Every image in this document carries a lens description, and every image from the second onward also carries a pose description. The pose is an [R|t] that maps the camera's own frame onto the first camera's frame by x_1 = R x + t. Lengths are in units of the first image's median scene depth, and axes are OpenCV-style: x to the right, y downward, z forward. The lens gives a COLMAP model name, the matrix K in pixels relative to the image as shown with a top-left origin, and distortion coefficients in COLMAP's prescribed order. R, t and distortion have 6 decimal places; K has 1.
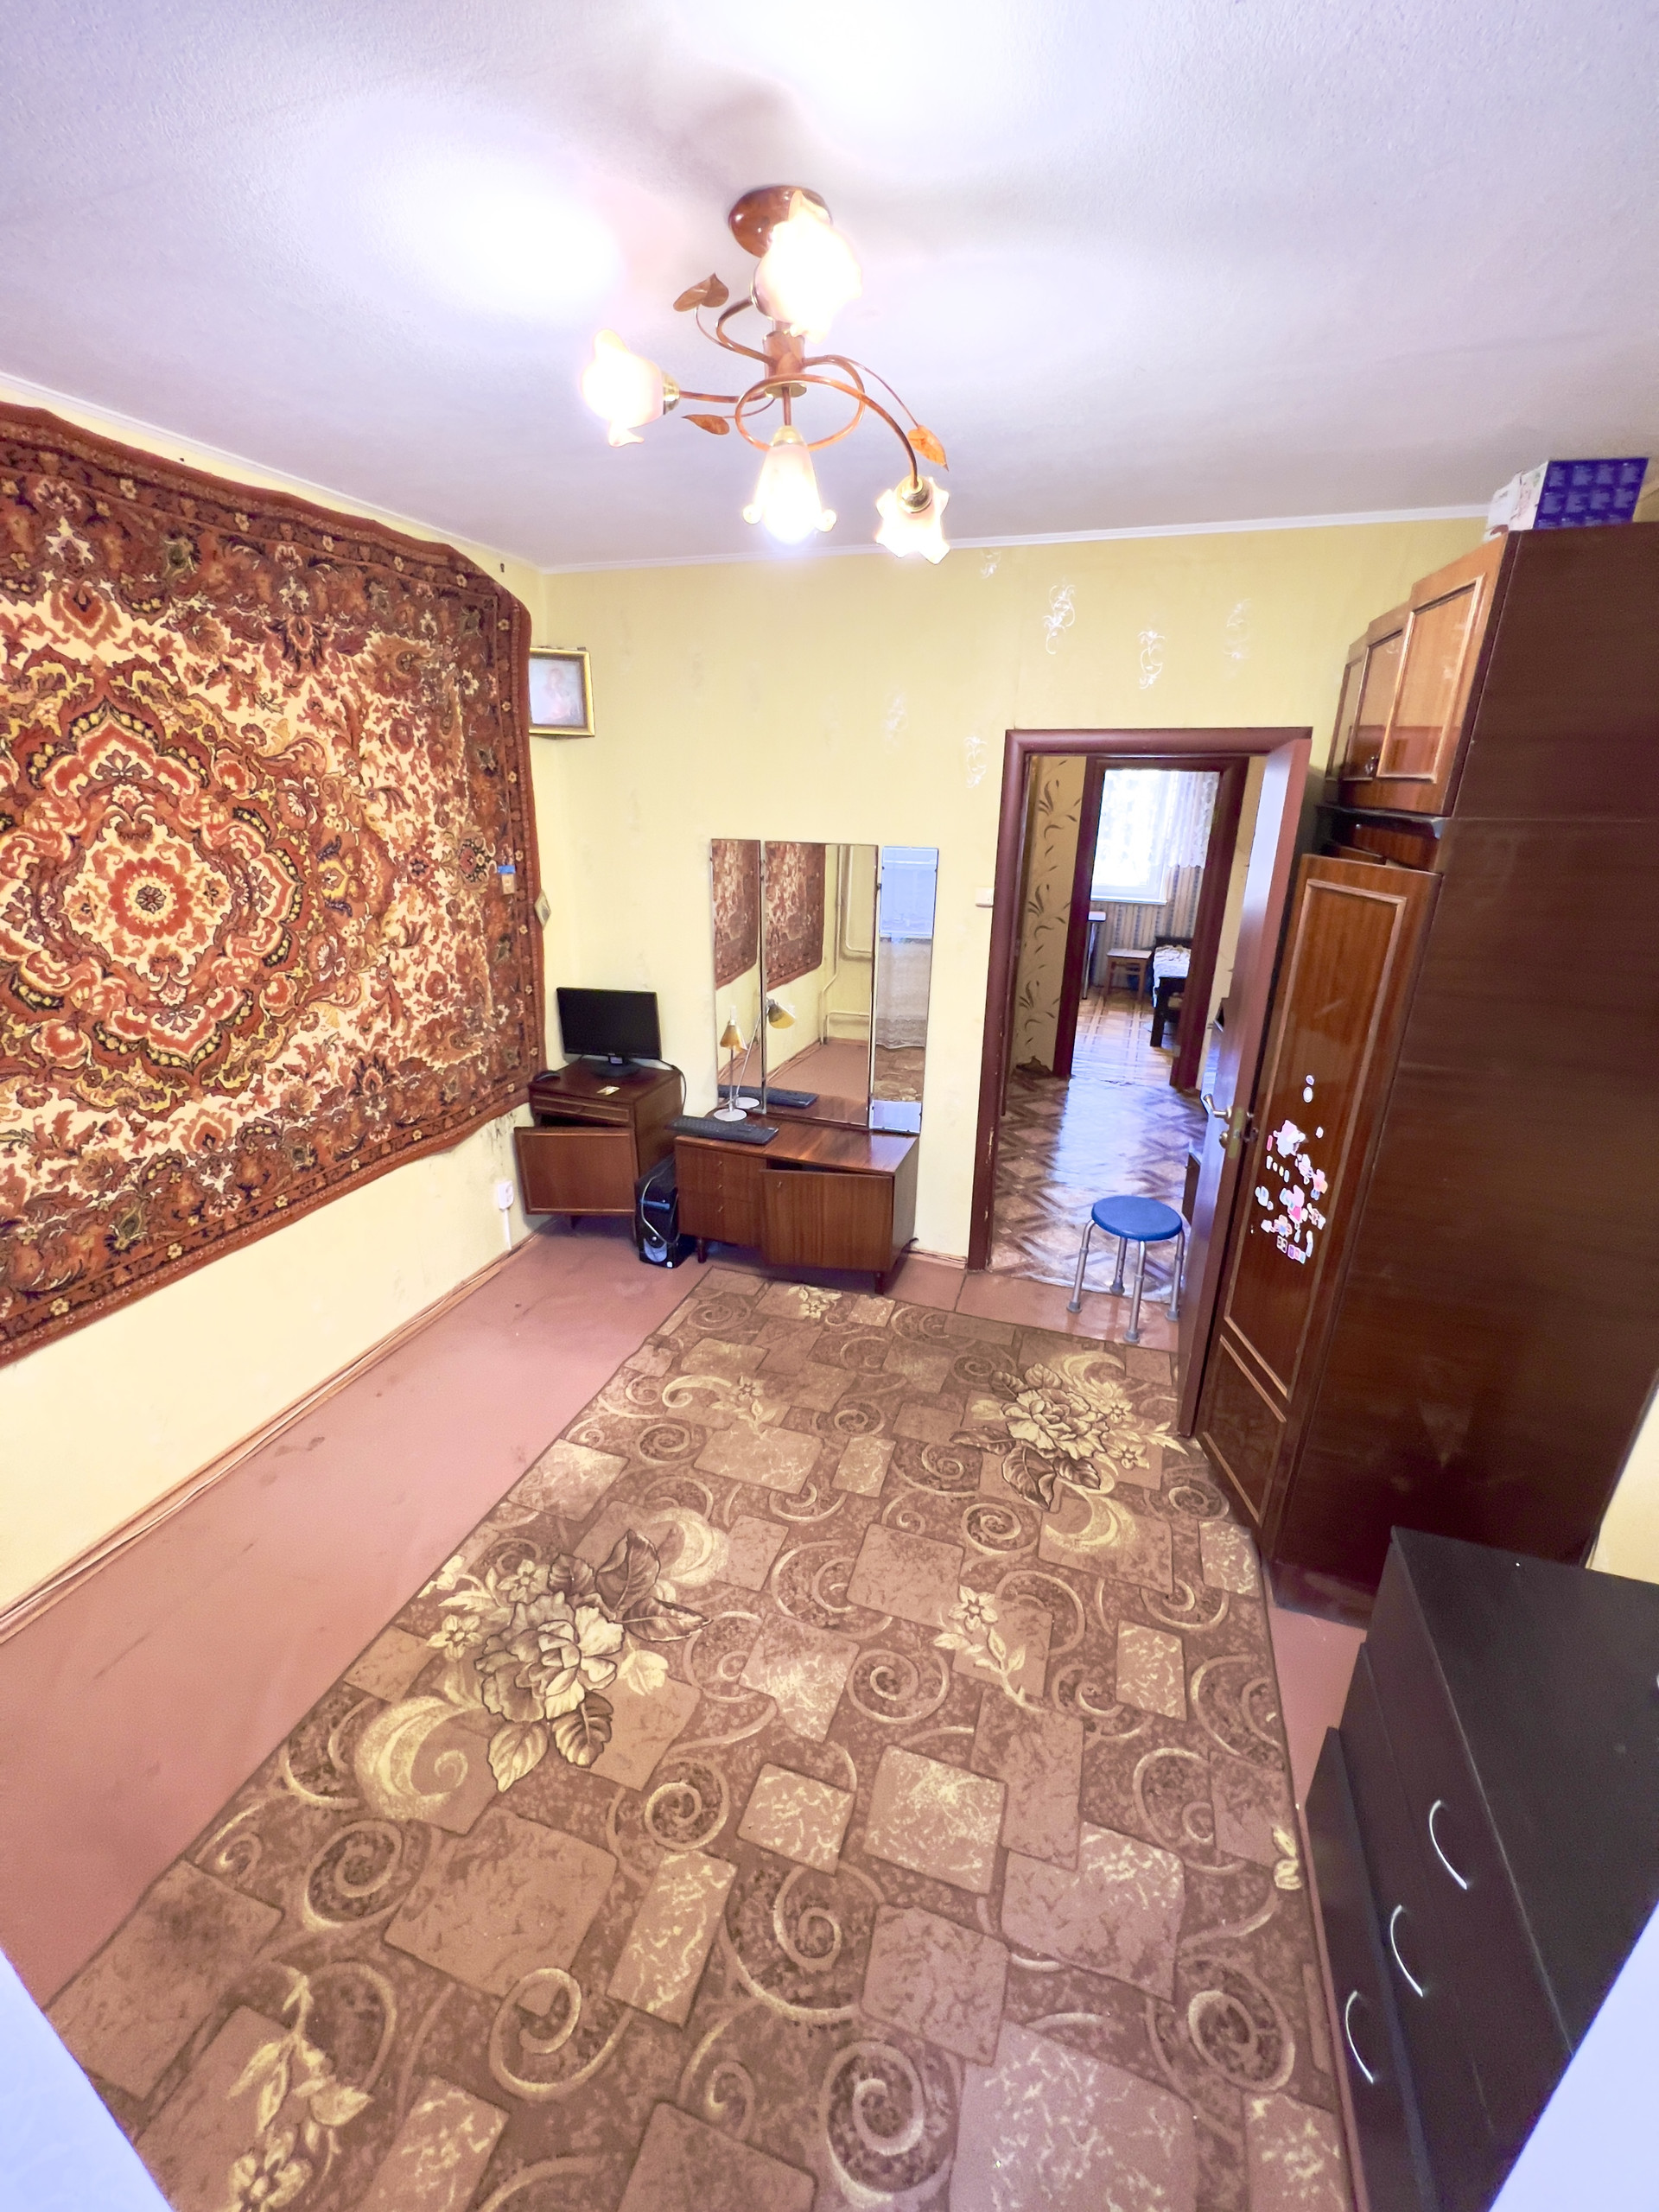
lens RADIAL K [[884.9, 0, 833.1], [0, 884.9, 1101.8], [0, 0, 1]] dist [-0.003287, 0.000921]
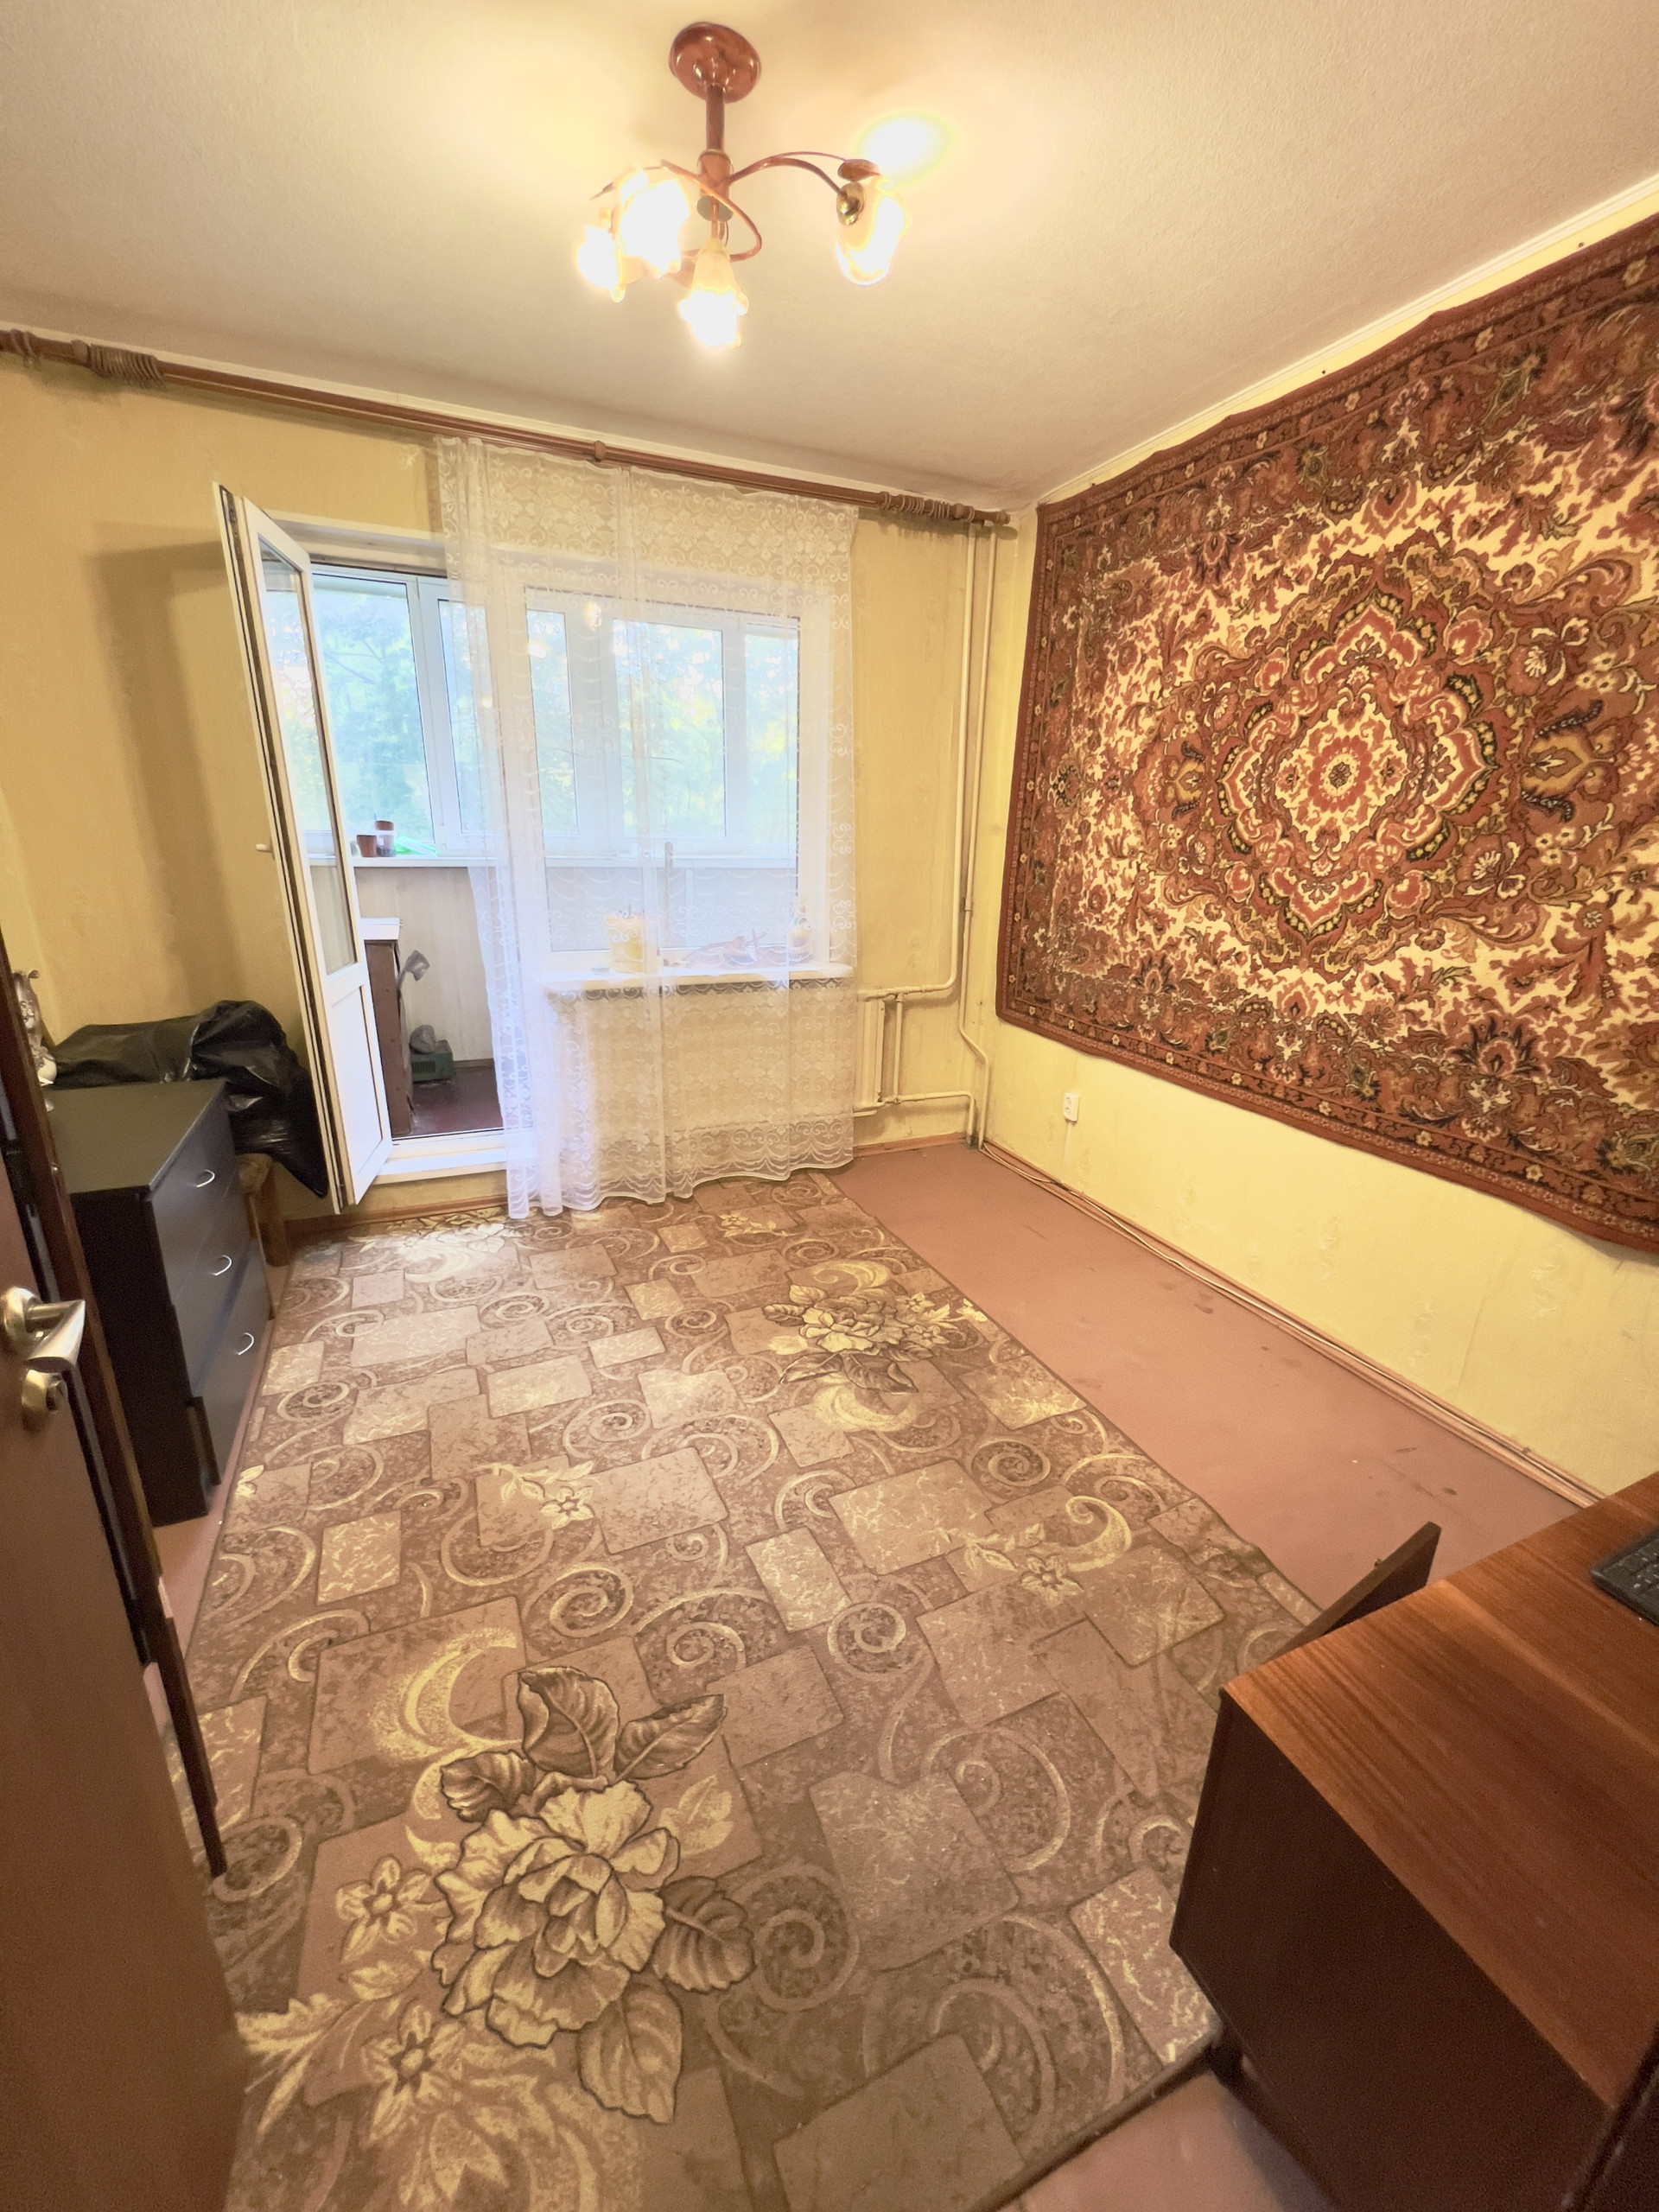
lens RADIAL K [[884.9, 0, 831.1], [0, 884.9, 1105.4], [0, 0, 1]] dist [-0.003287, 0.000921]
pose [[-0.735271, 0.175241, -0.654727, 0.455881], [-0.260008, 0.819160, 0.511246, -0.276075], [0.625917, 0.546139, -0.556741, 1.370158]]
